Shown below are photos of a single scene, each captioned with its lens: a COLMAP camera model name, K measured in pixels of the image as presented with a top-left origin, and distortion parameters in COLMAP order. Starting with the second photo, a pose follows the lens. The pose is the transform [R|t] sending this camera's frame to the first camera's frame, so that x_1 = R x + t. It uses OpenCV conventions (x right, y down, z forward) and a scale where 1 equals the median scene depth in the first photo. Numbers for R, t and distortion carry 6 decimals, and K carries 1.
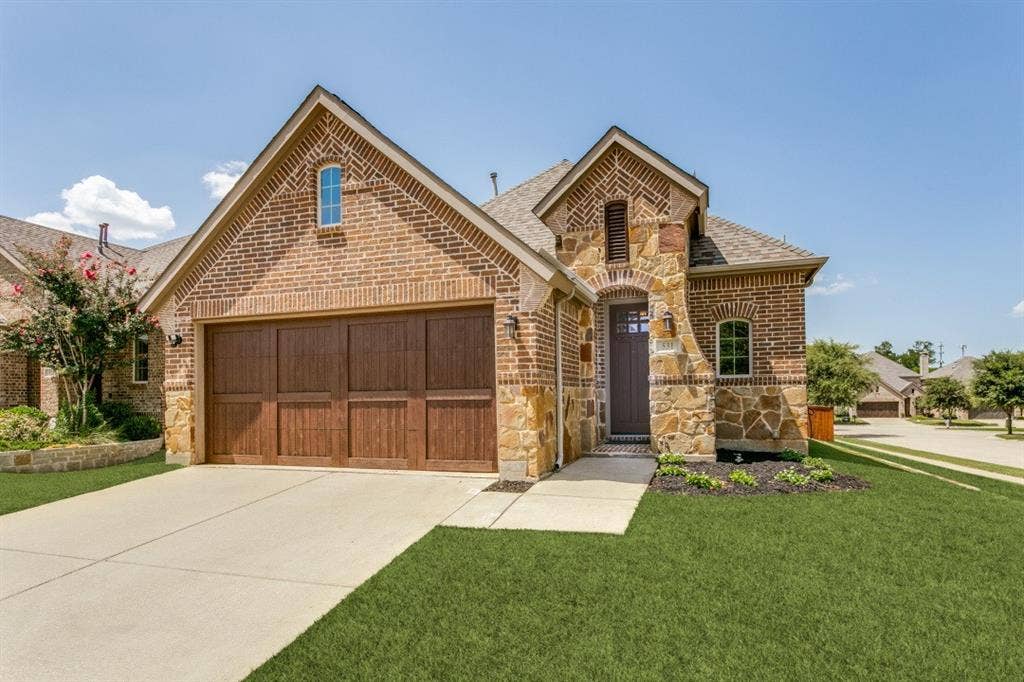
lens RADIAL K [[488.2, 0, 515.1], [0, 488.2, 348.2], [0, 0, 1]] dist [0.001881, 0.001757]
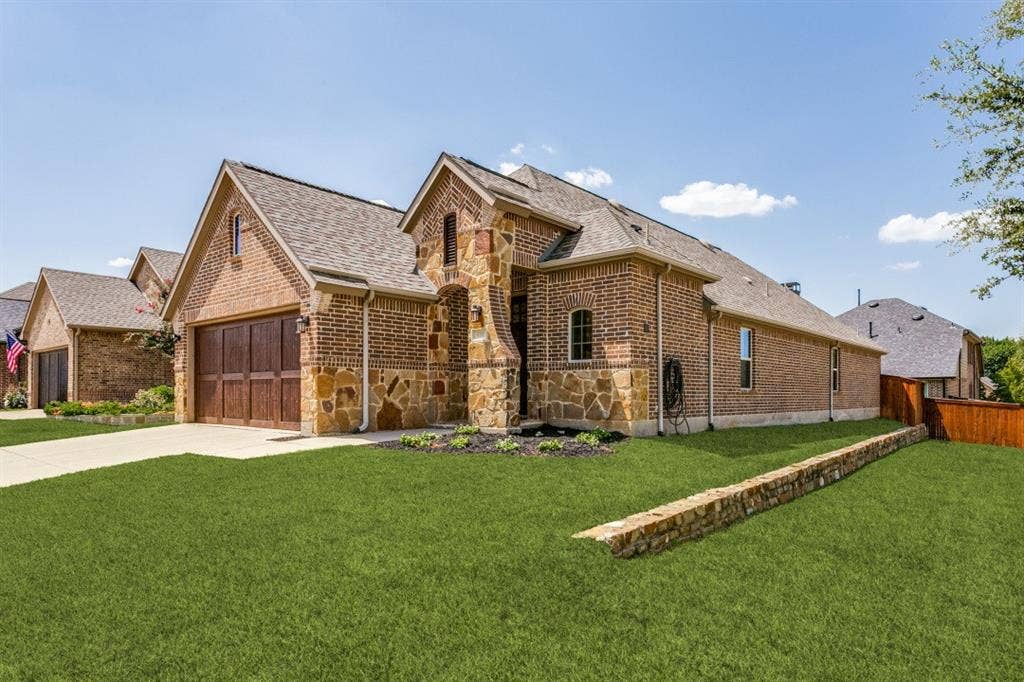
lens RADIAL K [[488.2, 0, 501.8], [0, 488.2, 338.9], [0, 0, 1]] dist [0.001881, 0.001757]
pose [[0.947179, -0.019518, -0.320111, 0.706073], [0.019105, 0.999808, -0.004432, 0.011318], [0.320136, -0.001918, 0.947370, -0.087163]]
